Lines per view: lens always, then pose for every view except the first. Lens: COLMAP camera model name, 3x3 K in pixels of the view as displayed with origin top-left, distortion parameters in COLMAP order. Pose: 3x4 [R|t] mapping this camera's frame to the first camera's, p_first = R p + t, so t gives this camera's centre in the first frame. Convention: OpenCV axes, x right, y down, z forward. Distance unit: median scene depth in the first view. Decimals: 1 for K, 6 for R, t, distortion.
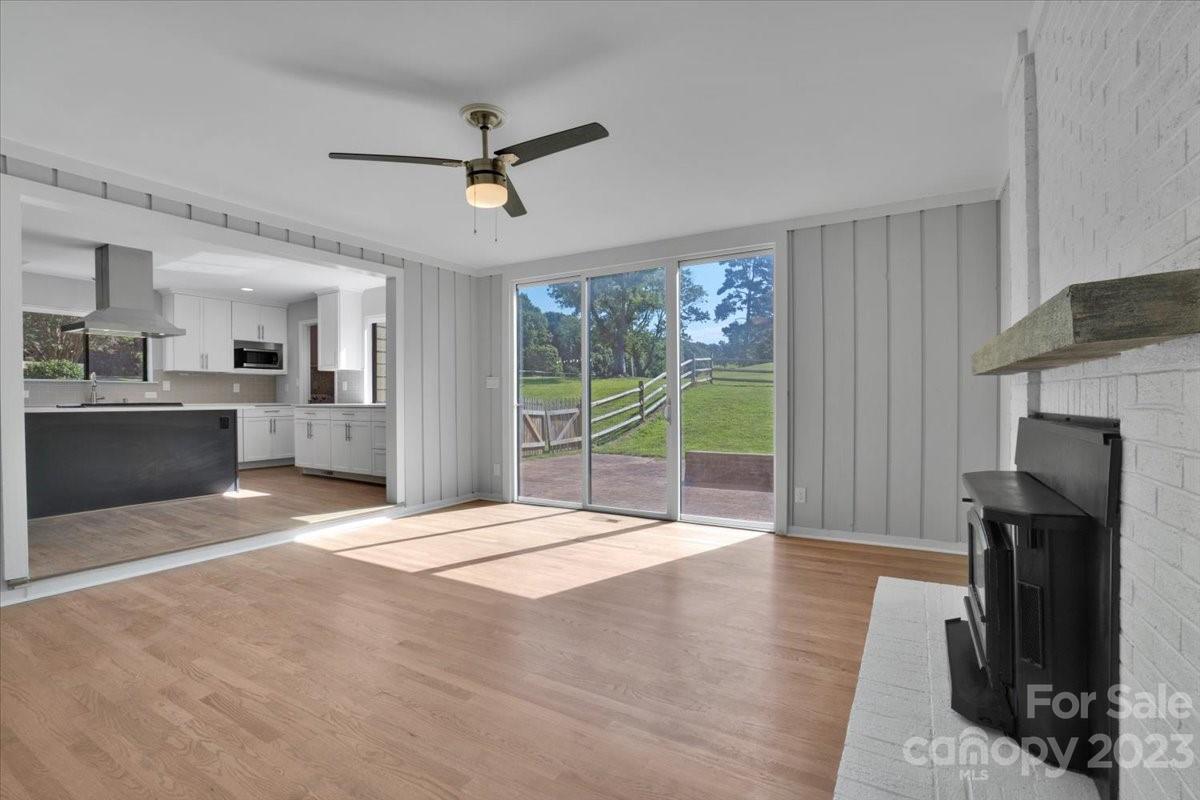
lens RADIAL K [[529.6, 0, 592.2], [0, 529.6, 403.5], [0, 0, 1]] dist [-0.040026, 0.004164]
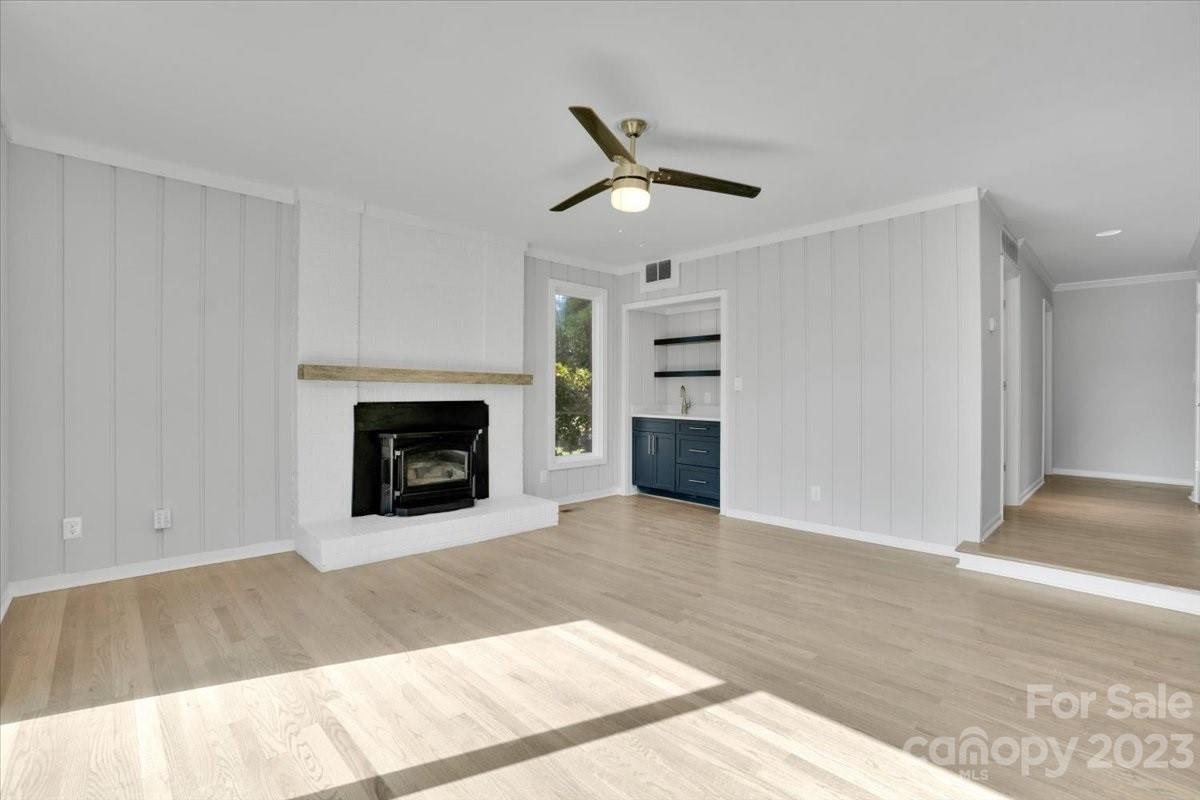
lens RADIAL K [[529.6, 0, 604.0], [0, 529.6, 401.3], [0, 0, 1]] dist [-0.040026, 0.004164]
pose [[-0.966137, -0.005642, 0.257969, -0.280864], [-0.002303, 0.999910, 0.013245, -0.014764], [-0.258020, 0.012202, -0.966062, 1.362713]]
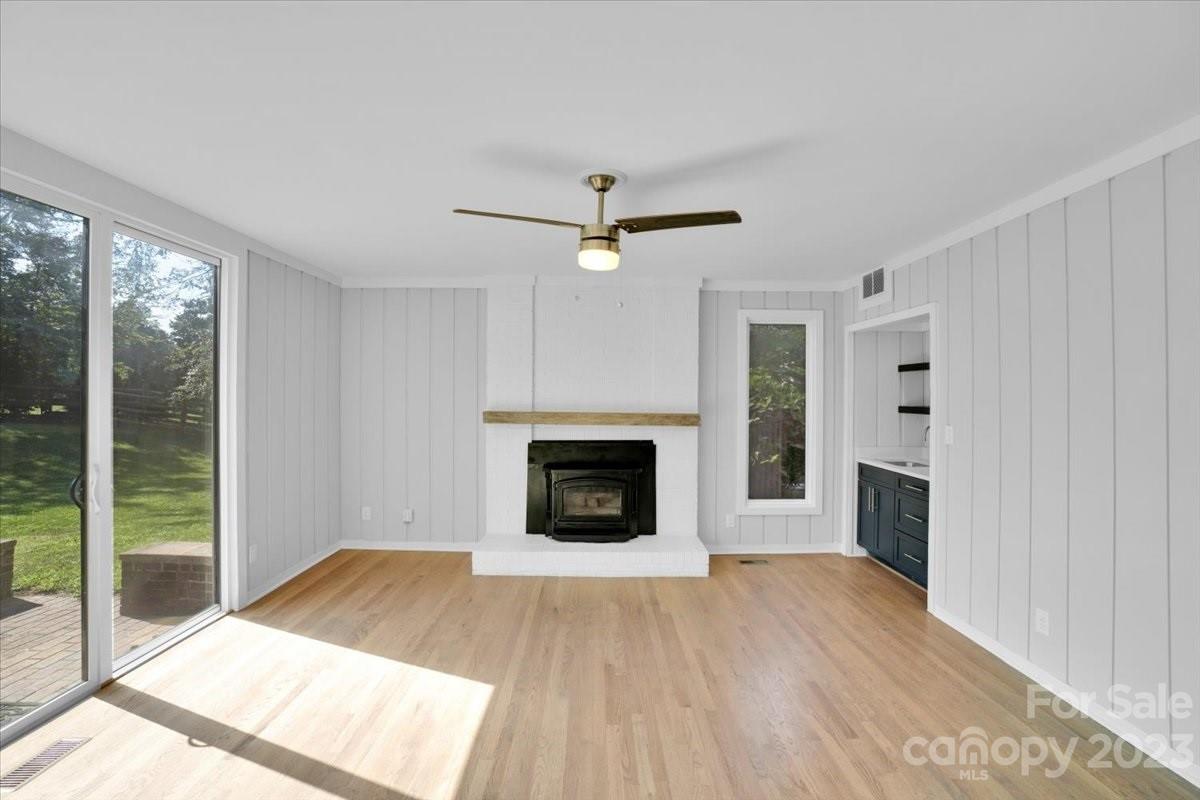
lens RADIAL K [[529.6, 0, 604.8], [0, 529.6, 397.2], [0, 0, 1]] dist [-0.040026, 0.004164]
pose [[-0.525431, -0.003660, 0.850829, -0.703374], [-0.006830, 0.999977, 0.000084, -0.099592], [-0.850809, -0.005768, -0.525443, 1.018932]]
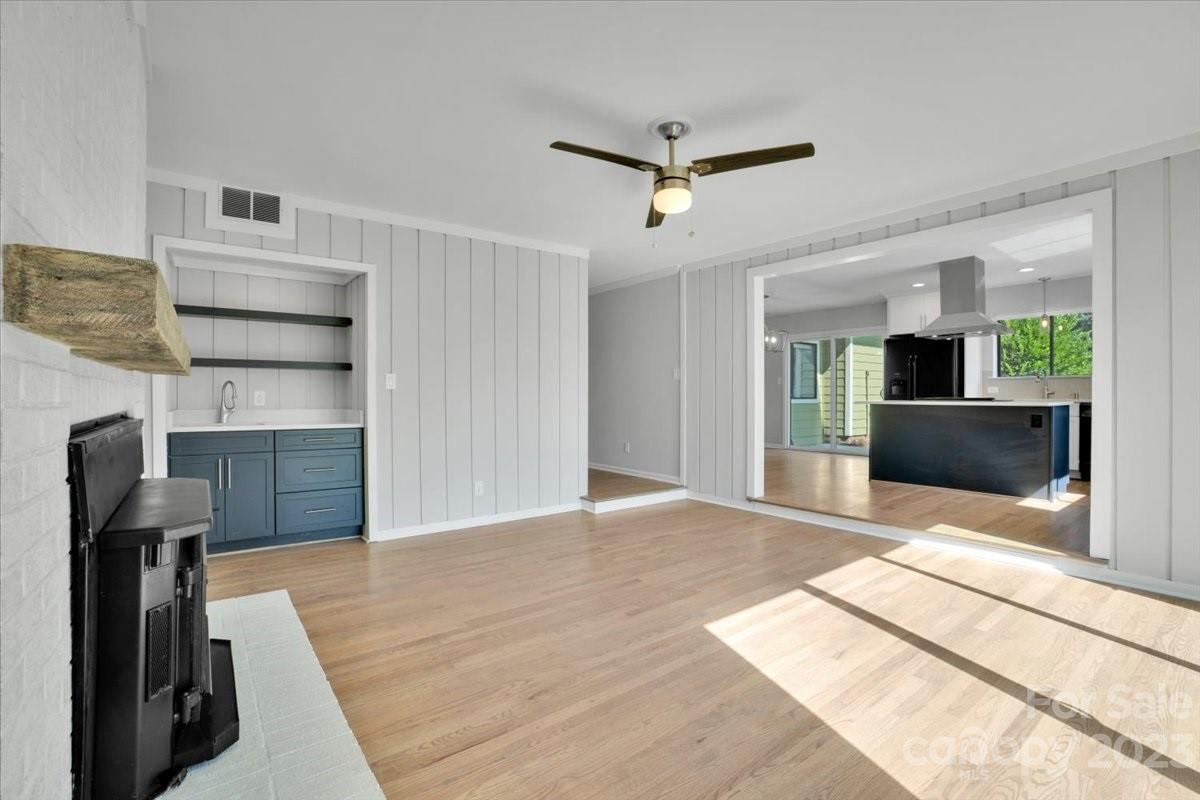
lens RADIAL K [[529.6, 0, 594.4], [0, 529.6, 394.6], [0, 0, 1]] dist [-0.040026, 0.004164]
pose [[-0.381487, 0.000656, -0.924374, 0.561607], [0.001571, 0.999999, 0.000061, -0.012982], [0.924373, -0.001428, -0.381488, 0.849851]]
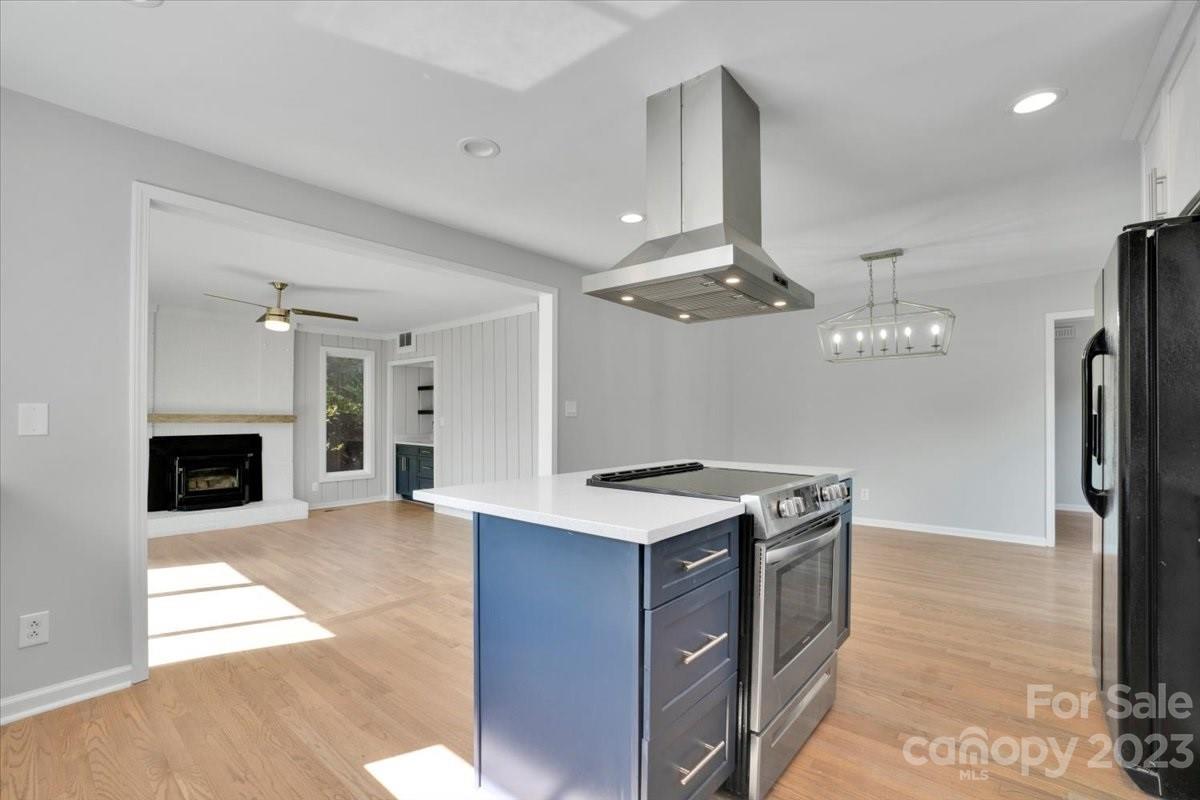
lens RADIAL K [[529.6, 0, 589.1], [0, 529.6, 411.7], [0, 0, 1]] dist [-0.040026, 0.004164]
pose [[-0.983402, 0.002778, 0.181421, -1.094070], [0.000747, 0.999936, -0.011263, -0.052512], [-0.181441, -0.010941, -0.983341, 1.768494]]
